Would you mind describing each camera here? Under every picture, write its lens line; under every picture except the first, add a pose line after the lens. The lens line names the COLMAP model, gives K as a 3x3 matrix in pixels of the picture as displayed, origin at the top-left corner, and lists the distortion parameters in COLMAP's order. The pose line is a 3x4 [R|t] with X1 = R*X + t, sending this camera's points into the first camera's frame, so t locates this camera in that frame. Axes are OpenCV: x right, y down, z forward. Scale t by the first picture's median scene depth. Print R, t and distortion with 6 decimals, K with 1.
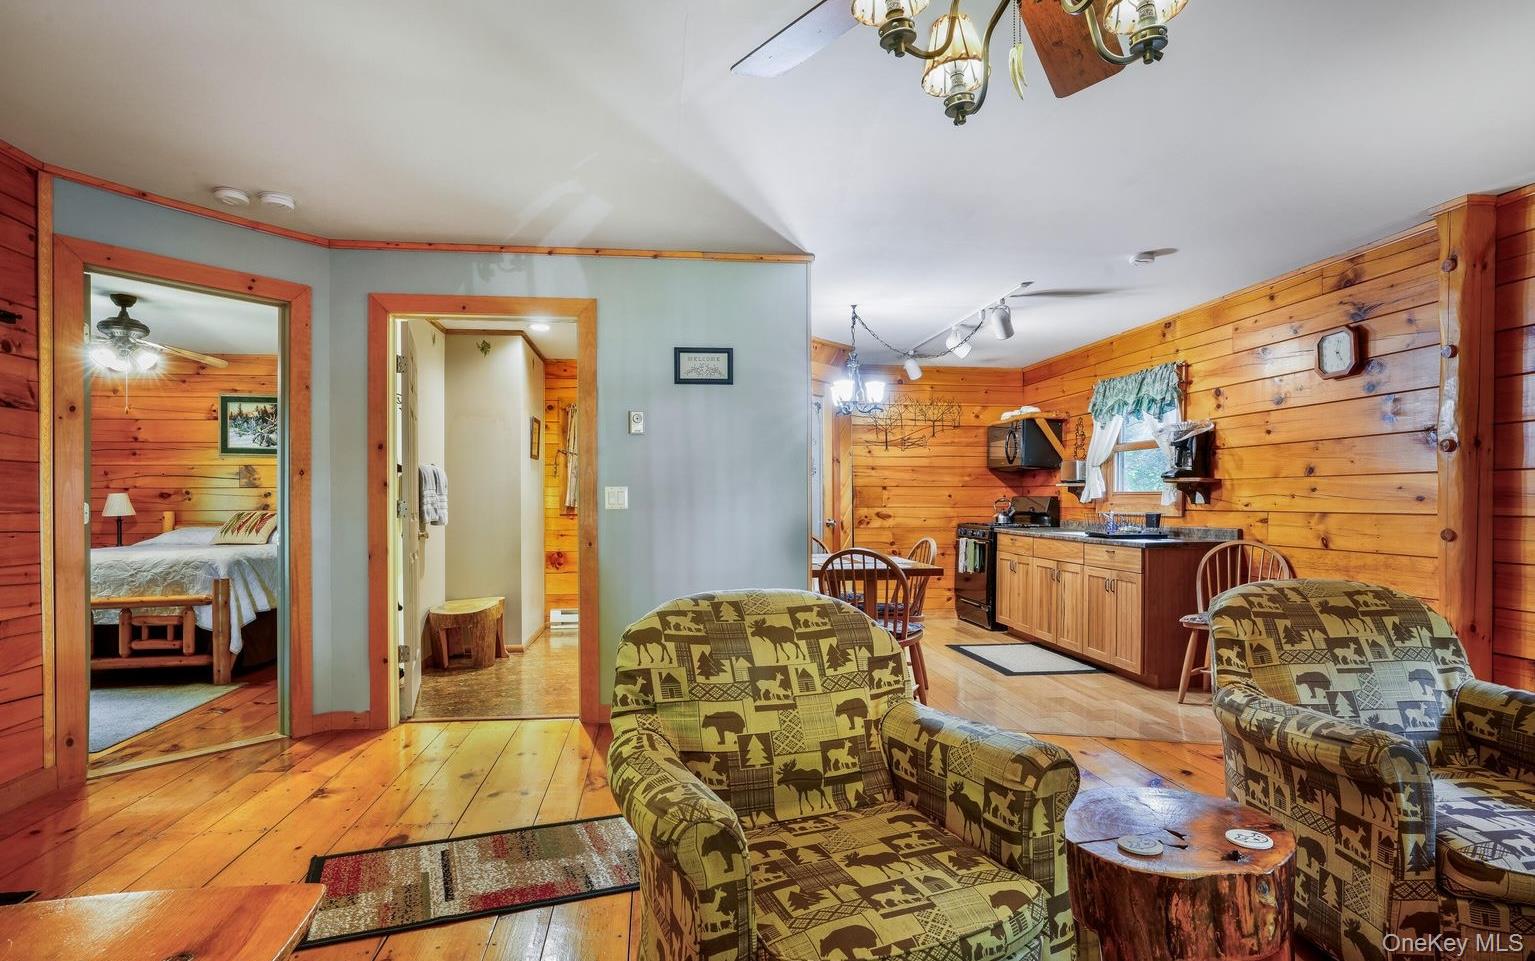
lens RADIAL K [[815.1, 0, 763.5], [0, 815.1, 505.6], [0, 0, 1]] dist [-0.041518, 0.031421]
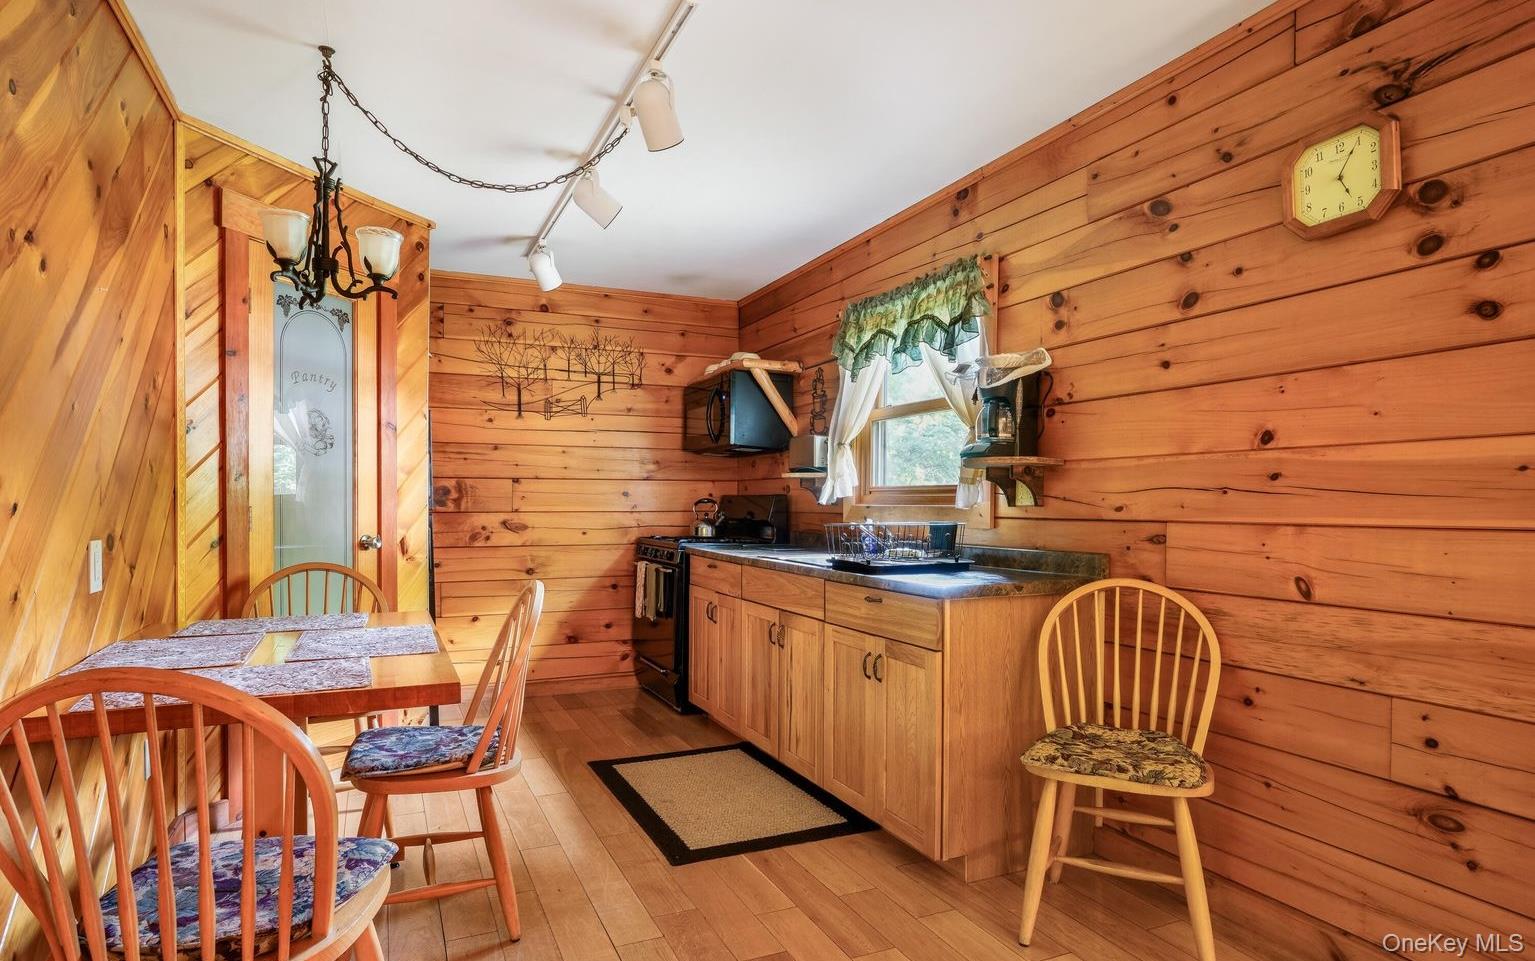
lens RADIAL K [[815.1, 0, 763.5], [0, 815.1, 505.6], [0, 0, 1]] dist [-0.041518, 0.031421]
pose [[0.955254, 0.000572, 0.295786, 0.184131], [0.000604, 0.999992, -0.003884, -0.000450], [-0.295786, 0.003889, 0.955246, 0.463743]]
